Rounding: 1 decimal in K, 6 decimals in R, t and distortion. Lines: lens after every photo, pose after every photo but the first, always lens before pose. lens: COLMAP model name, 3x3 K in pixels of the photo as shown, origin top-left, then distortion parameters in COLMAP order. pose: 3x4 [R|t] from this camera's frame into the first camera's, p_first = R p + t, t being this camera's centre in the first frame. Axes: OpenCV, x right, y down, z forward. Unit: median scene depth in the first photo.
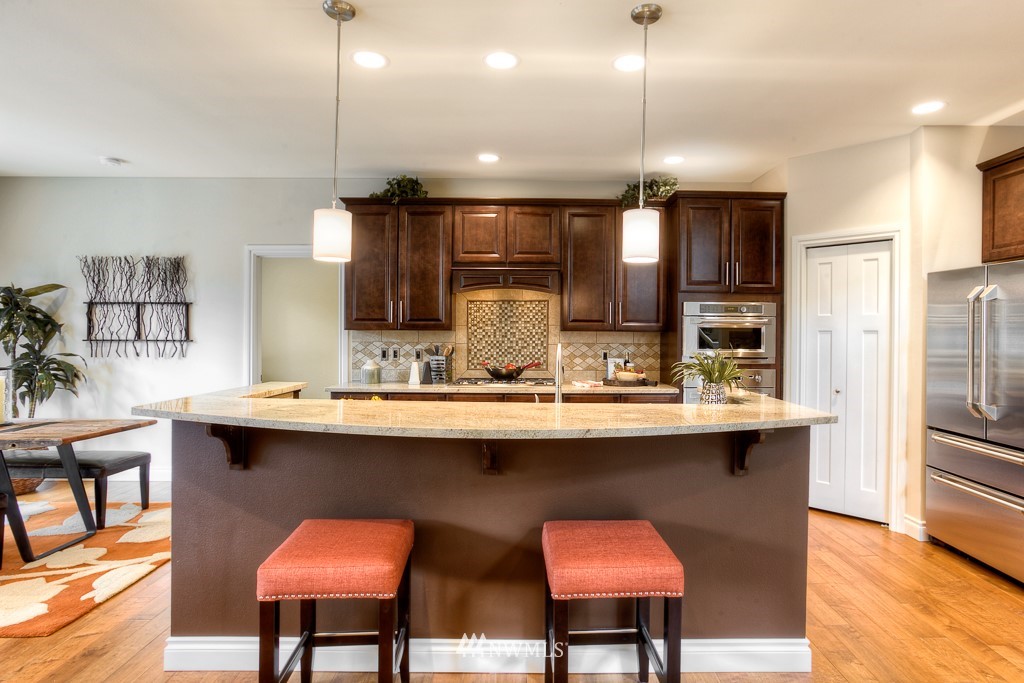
lens RADIAL K [[520.2, 0, 512.0], [0, 520.2, 341.5], [0, 0, 1]] dist [-0.044806, 0.000459]
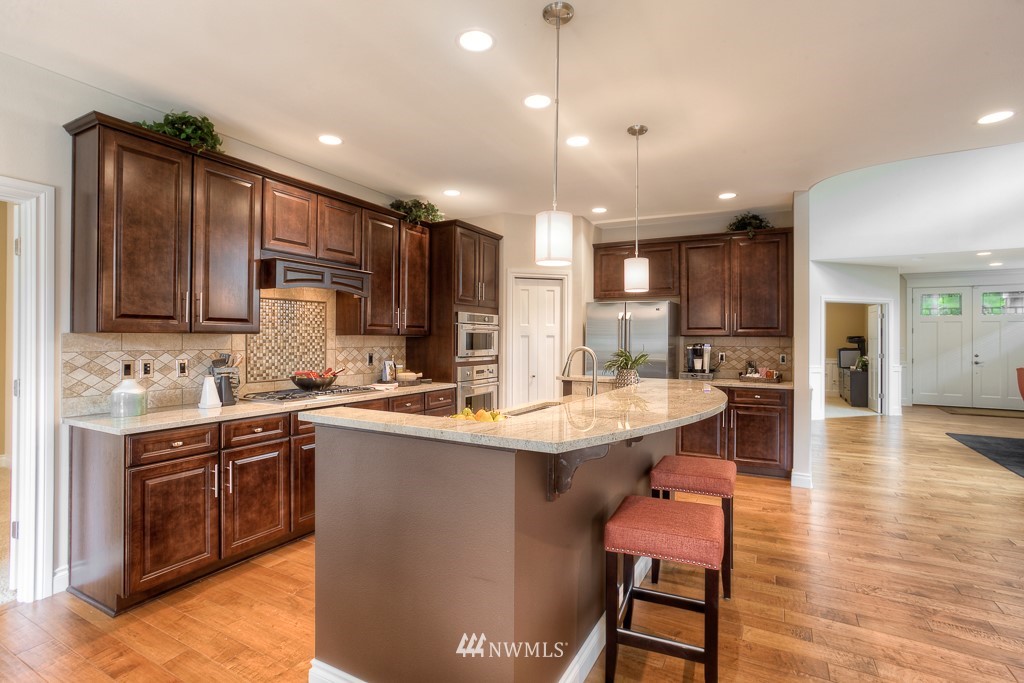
lens RADIAL K [[499.0, 0, 512.0], [0, 499.0, 341.5], [0, 0, 1]] dist [-0.000258, 0.000260]
pose [[0.494303, -0.008205, 0.869251, -0.551666], [0.010174, 0.999942, 0.003653, -0.008428], [-0.869230, 0.007038, 0.494358, 0.269315]]
